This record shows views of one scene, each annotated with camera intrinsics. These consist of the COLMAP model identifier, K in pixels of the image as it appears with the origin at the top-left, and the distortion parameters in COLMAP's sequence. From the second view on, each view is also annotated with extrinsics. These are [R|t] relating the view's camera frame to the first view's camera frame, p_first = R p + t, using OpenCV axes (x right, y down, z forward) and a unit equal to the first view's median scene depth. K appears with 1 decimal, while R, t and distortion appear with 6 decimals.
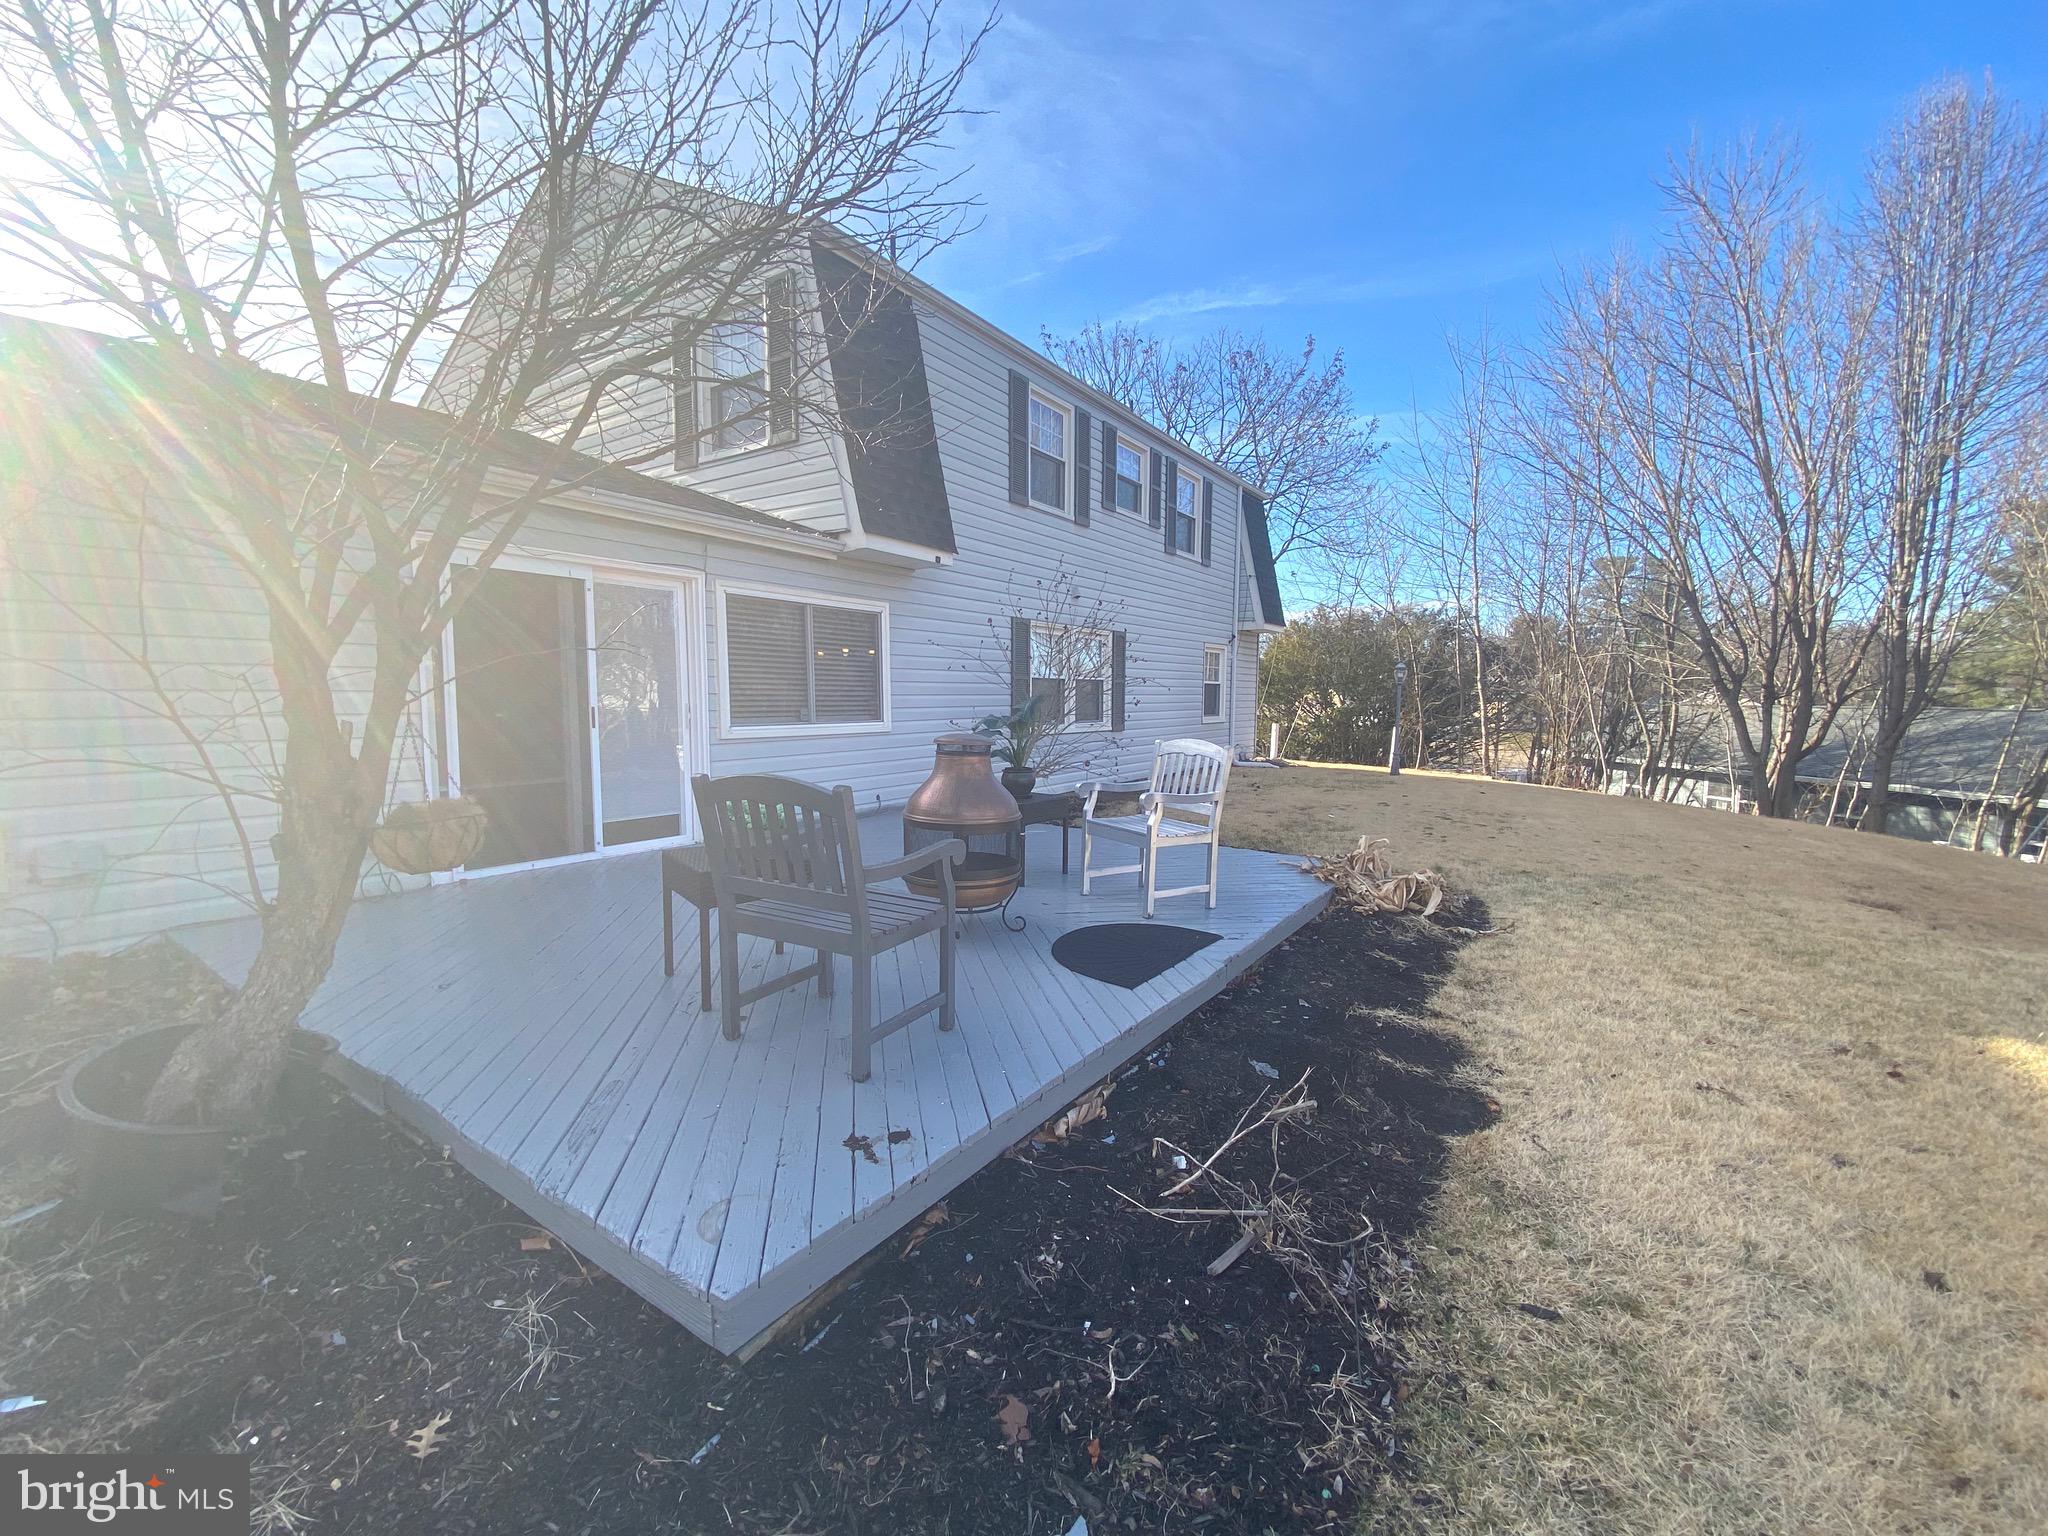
lens RADIAL K [[834.8, 0, 1024.0], [0, 834.8, 768.0], [0, 0, 1]] dist [0.017403, -0.000043]
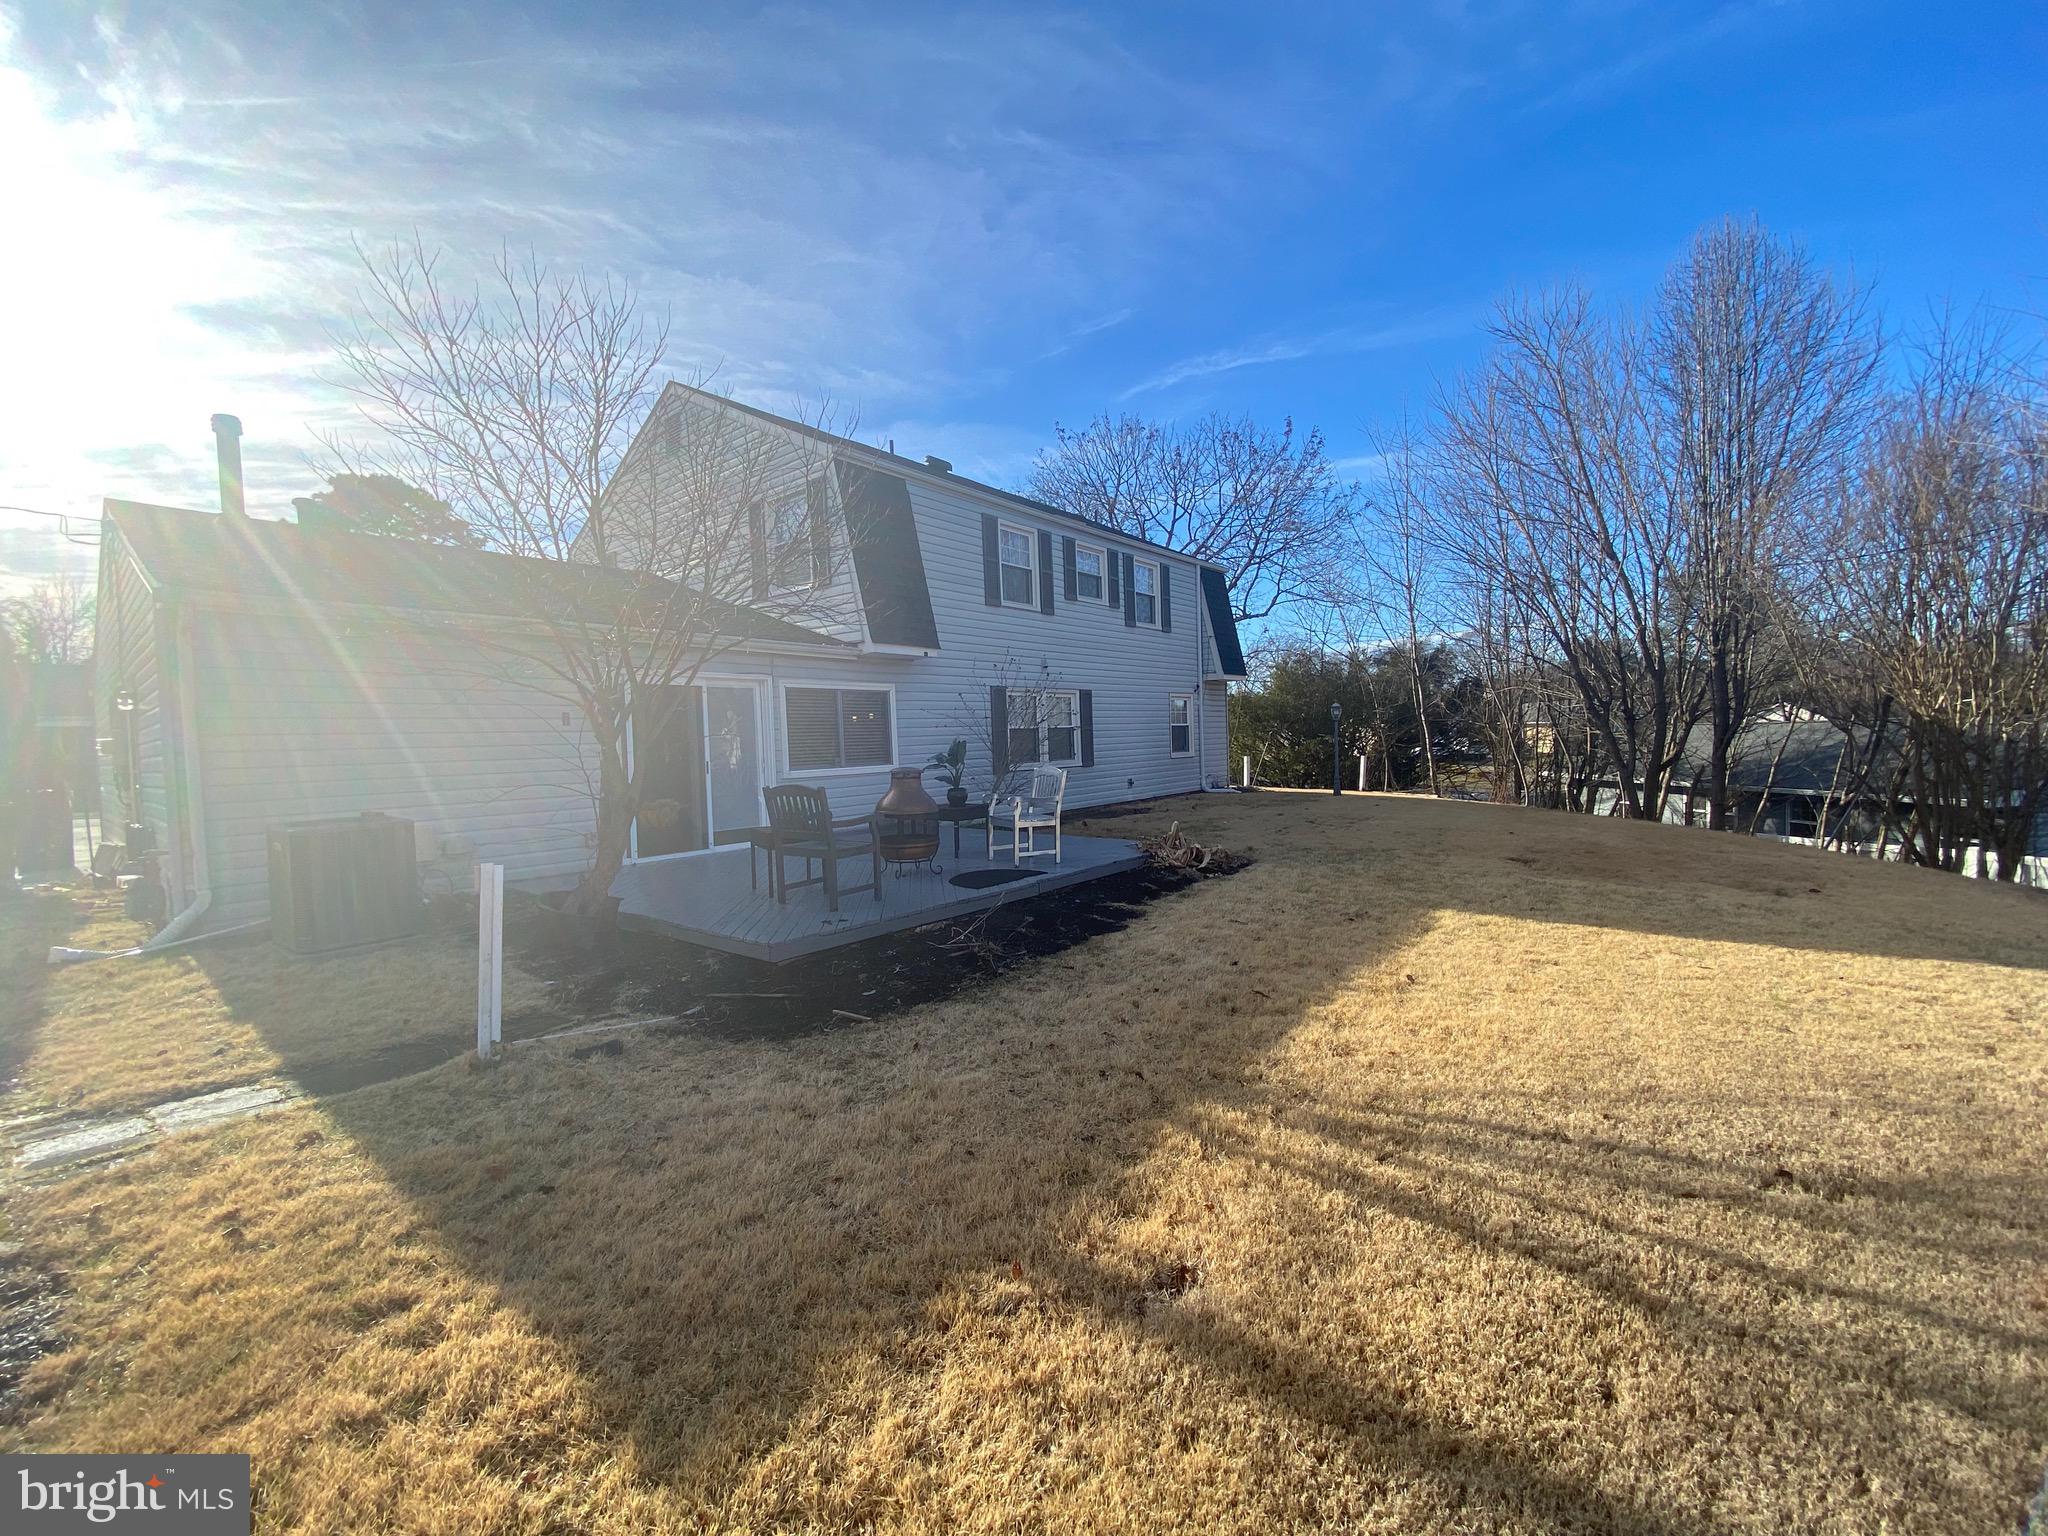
lens RADIAL K [[834.8, 0, 1024.0], [0, 834.8, 768.0], [0, 0, 1]] dist [0.017403, -0.000043]
pose [[0.995785, -0.036411, -0.084181, 0.141896], [0.031927, 0.998030, -0.054015, 0.028587], [0.085982, 0.051100, 0.994985, -0.338845]]
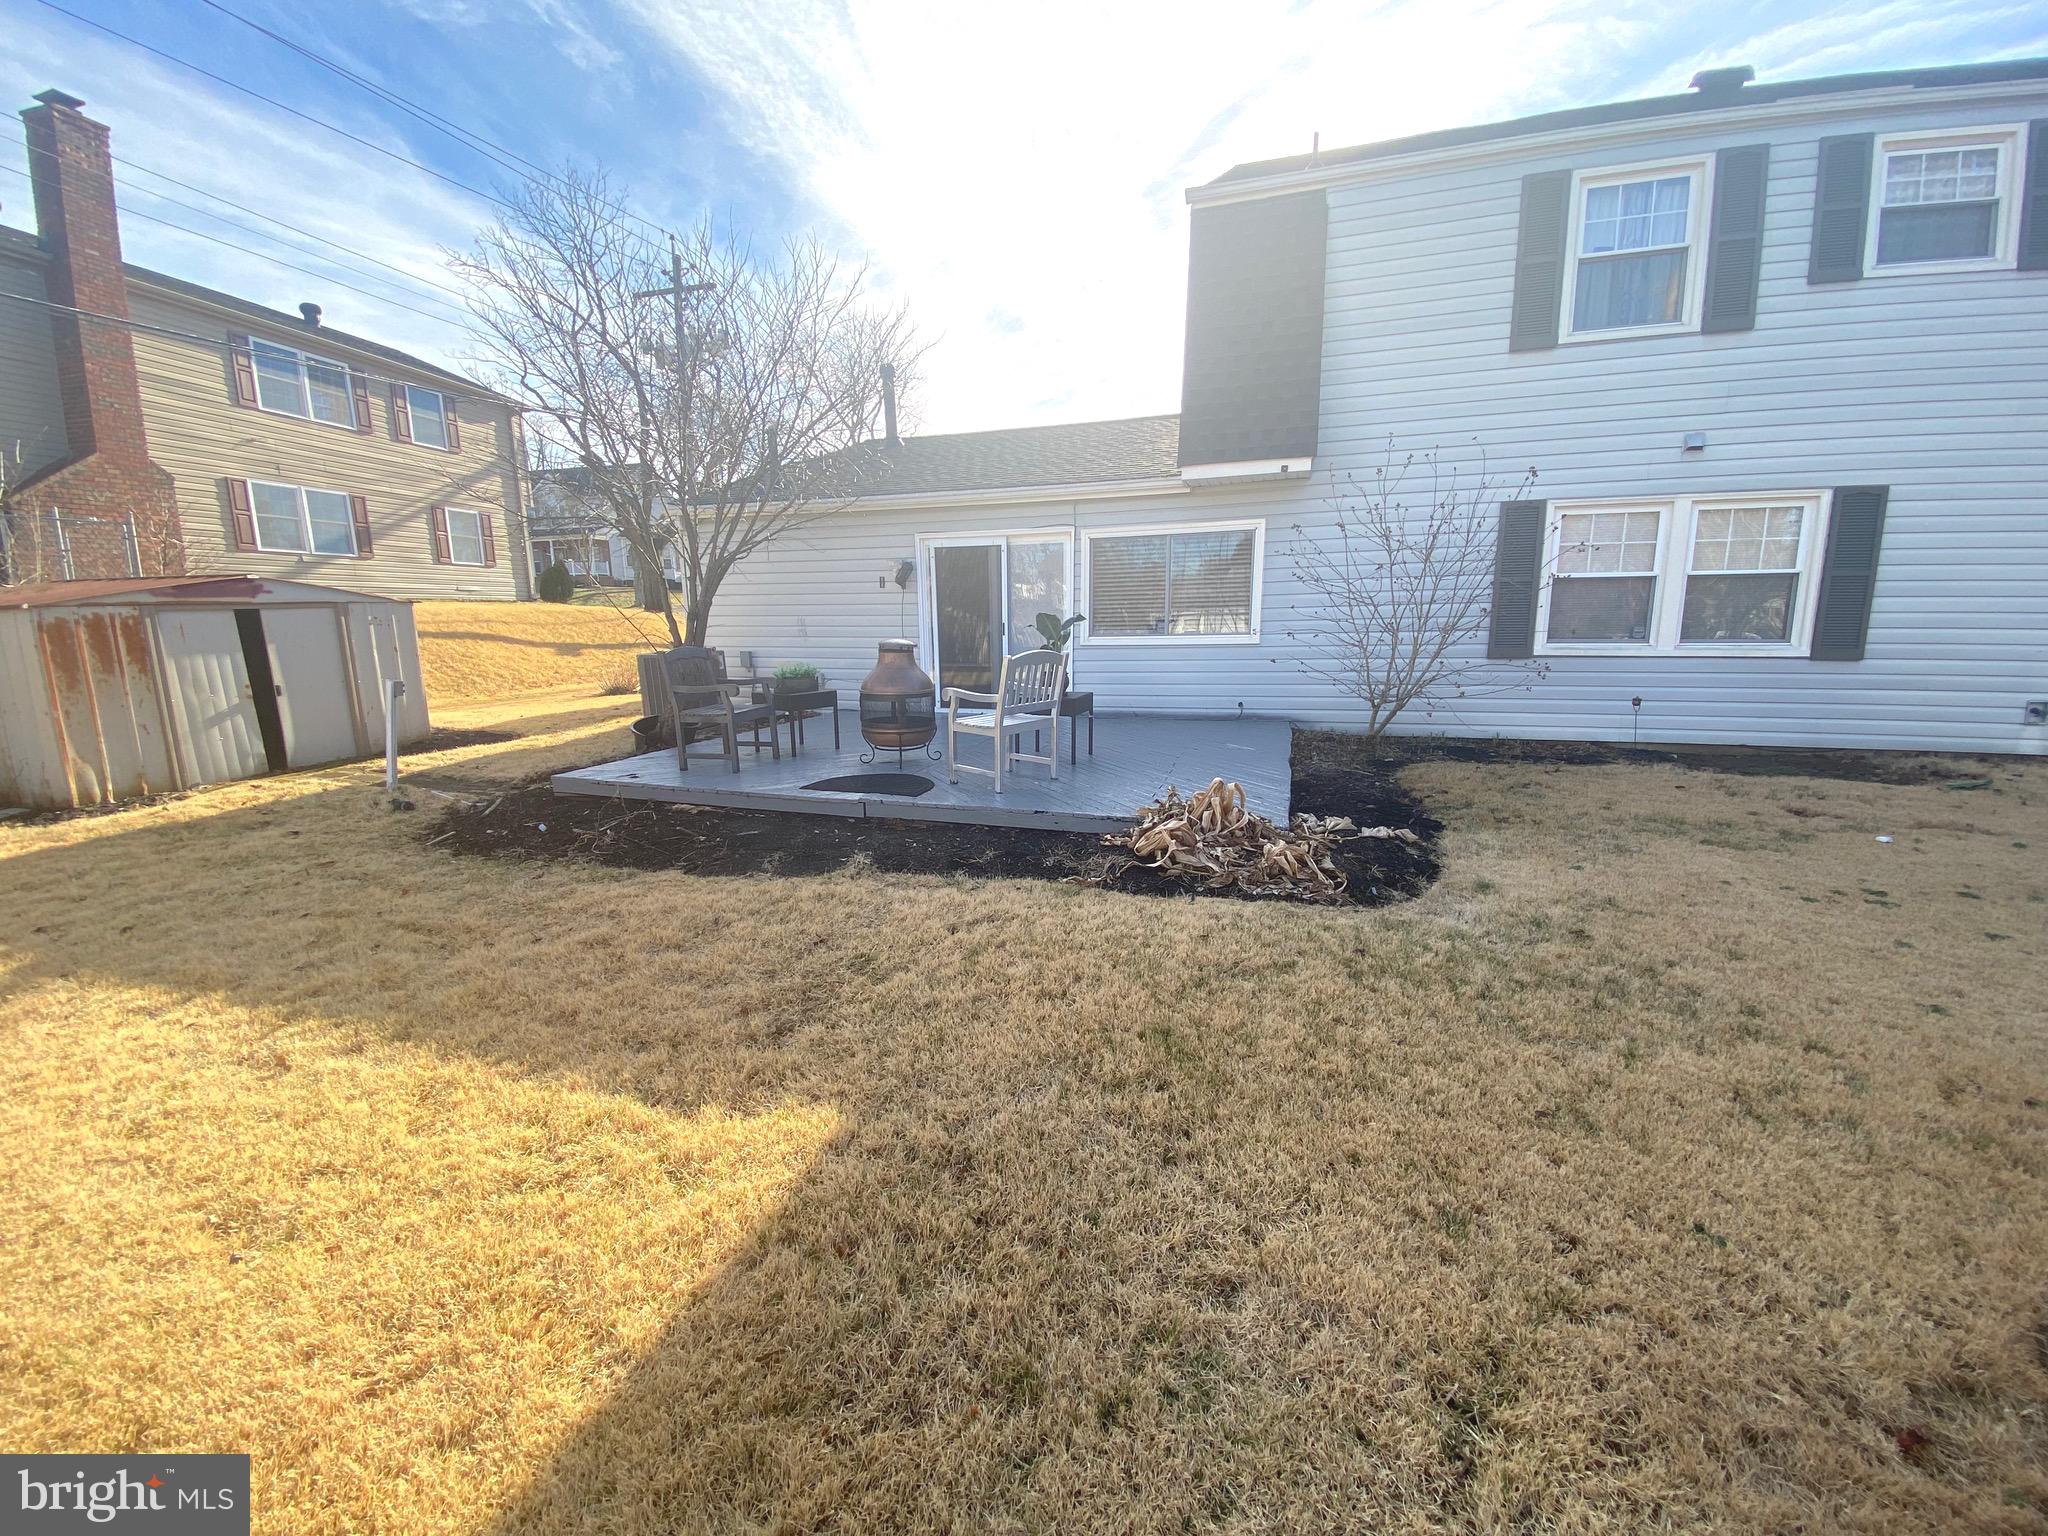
lens RADIAL K [[815.3, 0, 959.7], [0, 815.3, 767.2], [0, 0, 1]] dist [0.000158, -0.012261]
pose [[0.240690, 0.160511, -0.957238, 0.594508], [-0.065087, 0.986680, 0.149082, -0.015347], [0.968417, 0.026421, 0.247931, 0.303784]]
